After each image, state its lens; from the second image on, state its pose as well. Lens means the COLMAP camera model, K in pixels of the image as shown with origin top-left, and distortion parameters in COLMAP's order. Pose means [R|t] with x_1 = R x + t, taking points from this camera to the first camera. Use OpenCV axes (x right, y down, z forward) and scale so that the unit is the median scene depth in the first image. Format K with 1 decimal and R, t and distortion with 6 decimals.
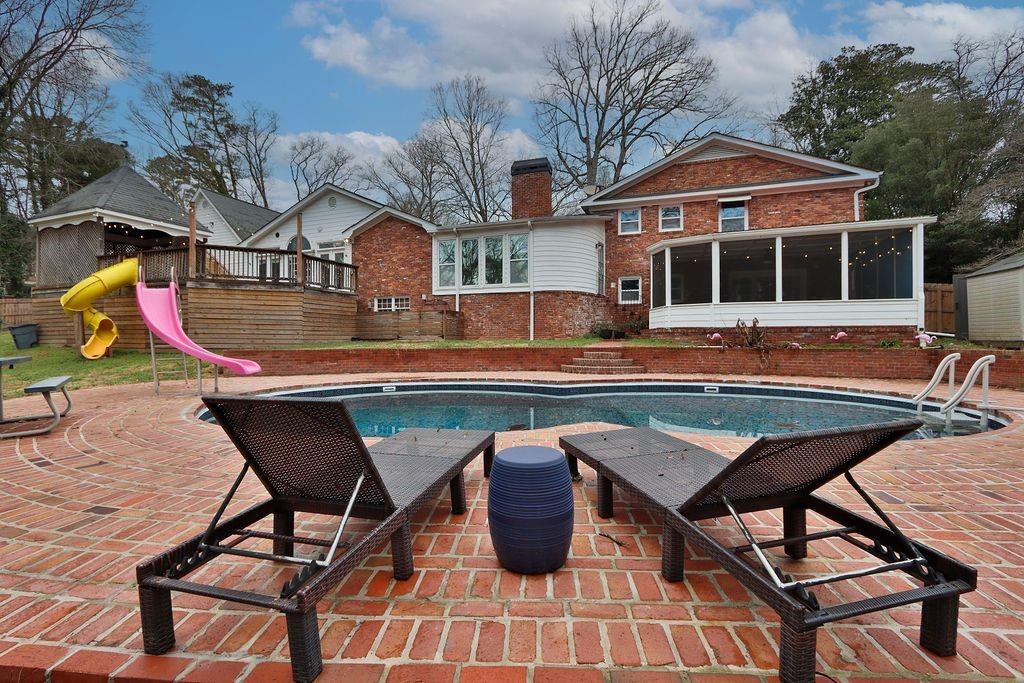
lens RADIAL K [[472.7, 0, 501.5], [0, 472.7, 339.2], [0, 0, 1]] dist [-0.018084, 0.001666]
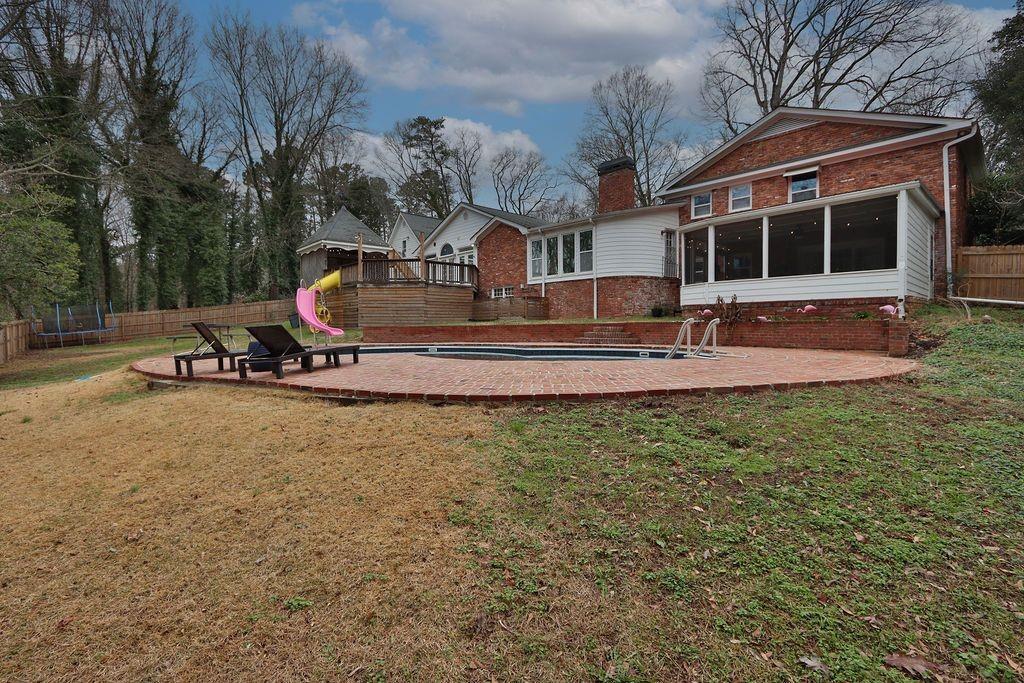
lens RADIAL K [[472.7, 0, 501.5], [0, 472.7, 339.2], [0, 0, 1]] dist [-0.018084, 0.001666]
pose [[0.889098, 0.006899, -0.457665, 0.389518], [0.006449, 0.999598, 0.027598, 0.017379], [0.457672, -0.027488, 0.888696, -0.153787]]
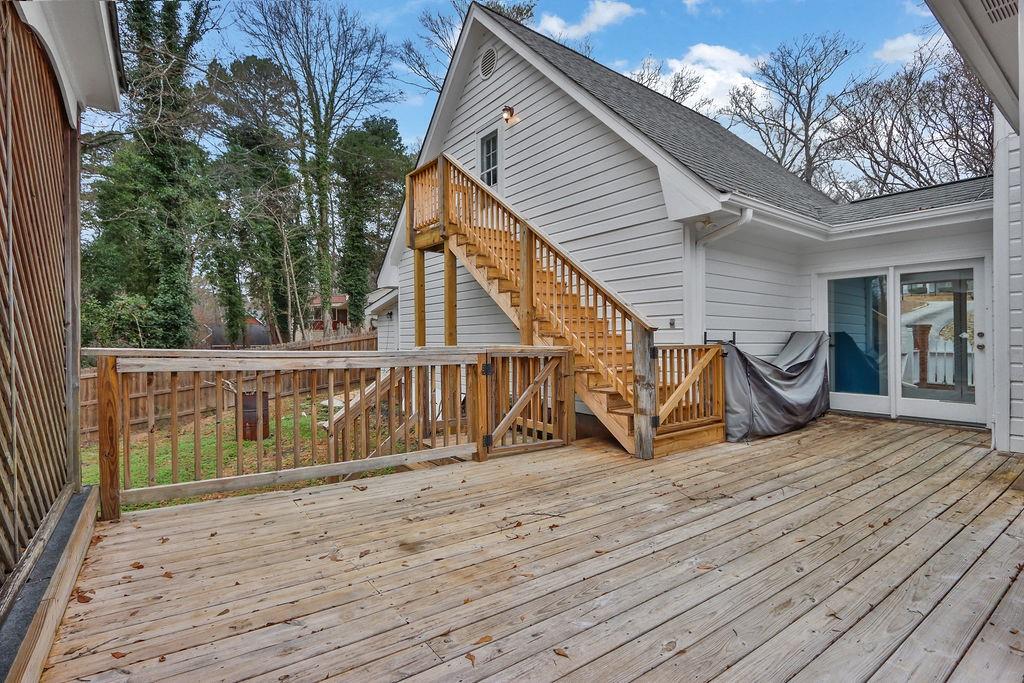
lens RADIAL K [[472.7, 0, 501.5], [0, 472.7, 339.2], [0, 0, 1]] dist [-0.018084, 0.001666]
pose [[0.840697, -0.004562, -0.541486, -0.722739], [0.010166, 0.999921, 0.007359, -0.167041], [0.541410, -0.011692, 0.840678, 1.168232]]
